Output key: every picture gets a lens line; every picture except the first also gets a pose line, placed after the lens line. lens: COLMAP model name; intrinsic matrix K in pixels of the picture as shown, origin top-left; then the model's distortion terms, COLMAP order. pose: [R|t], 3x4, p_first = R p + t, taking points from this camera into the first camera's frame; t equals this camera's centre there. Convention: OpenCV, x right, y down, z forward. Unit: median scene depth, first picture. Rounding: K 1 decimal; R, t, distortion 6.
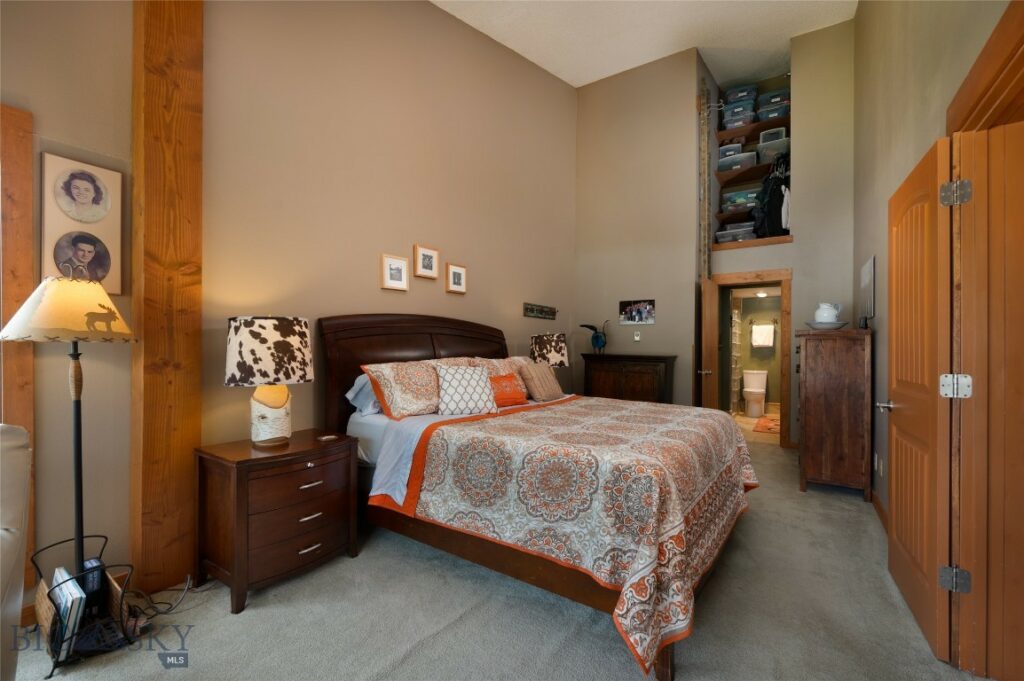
lens RADIAL K [[440.1, 0, 513.5], [0, 440.1, 345.7], [0, 0, 1]] dist [-0.001256, -0.000037]
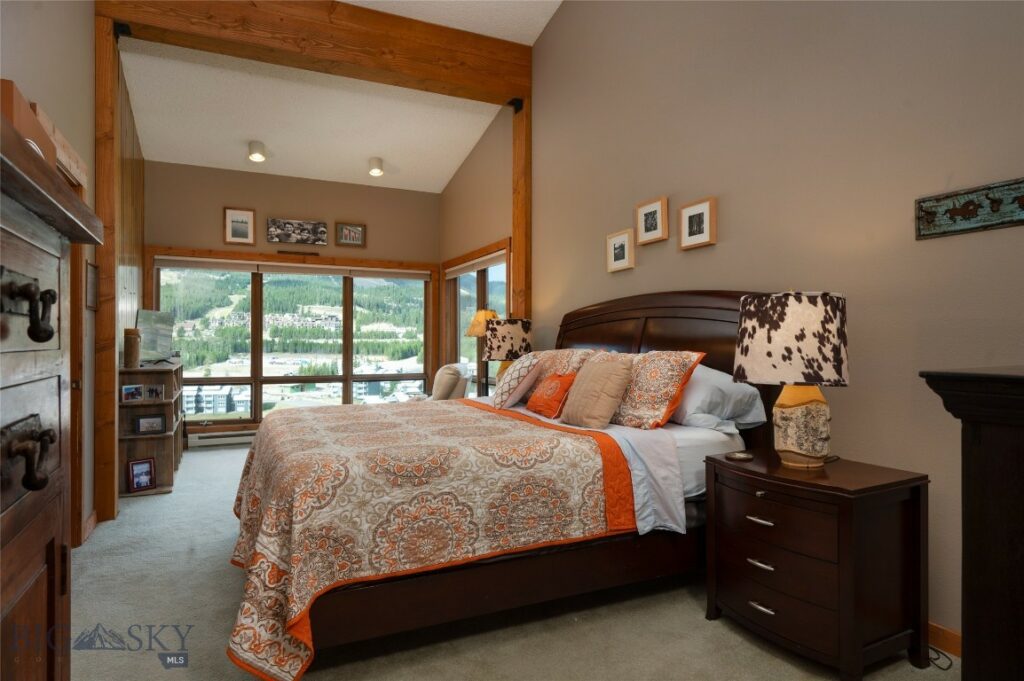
lens RADIAL K [[597.9, 0, 511.3], [0, 597.9, 342.7], [0, 0, 1]] dist [0.010221, 0.001034]
pose [[-0.516841, -0.006533, -0.856057, 0.785230], [-0.002022, 0.999977, -0.006411, 0.020642], [0.856079, -0.001582, -0.516842, 1.319679]]
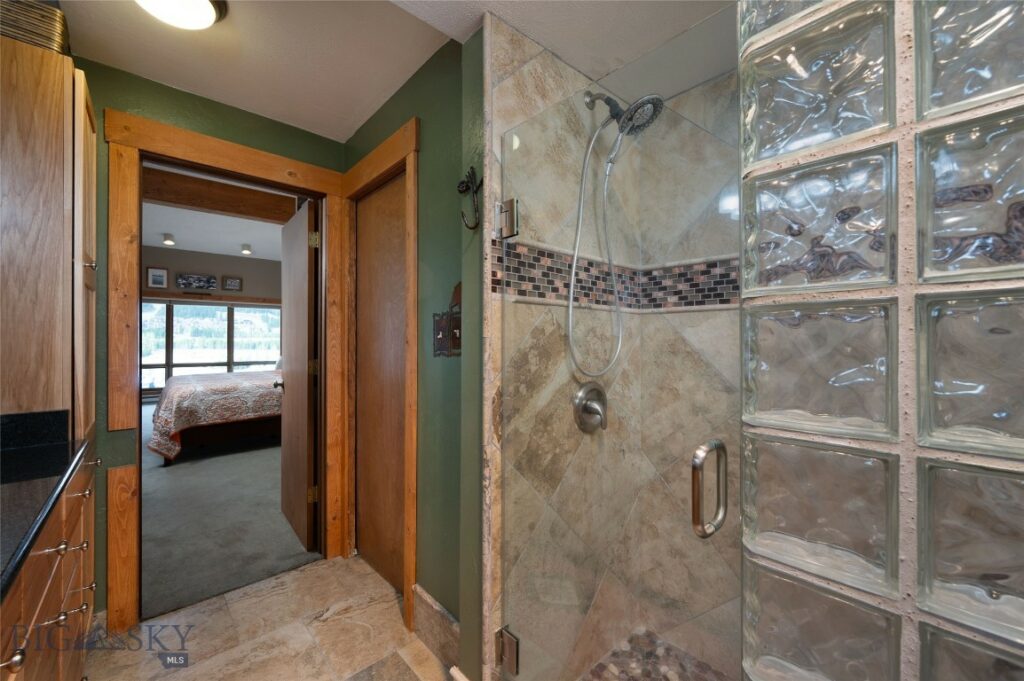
lens RADIAL K [[405.4, 0, 512.8], [0, 405.4, 338.8], [0, 0, 1]] dist [-0.001675, -0.000137]
pose [[-0.252437, -0.010343, -0.967558, 1.606636], [0.000934, 0.999940, -0.010933, -0.002011], [0.967613, -0.003663, -0.252412, 2.574184]]
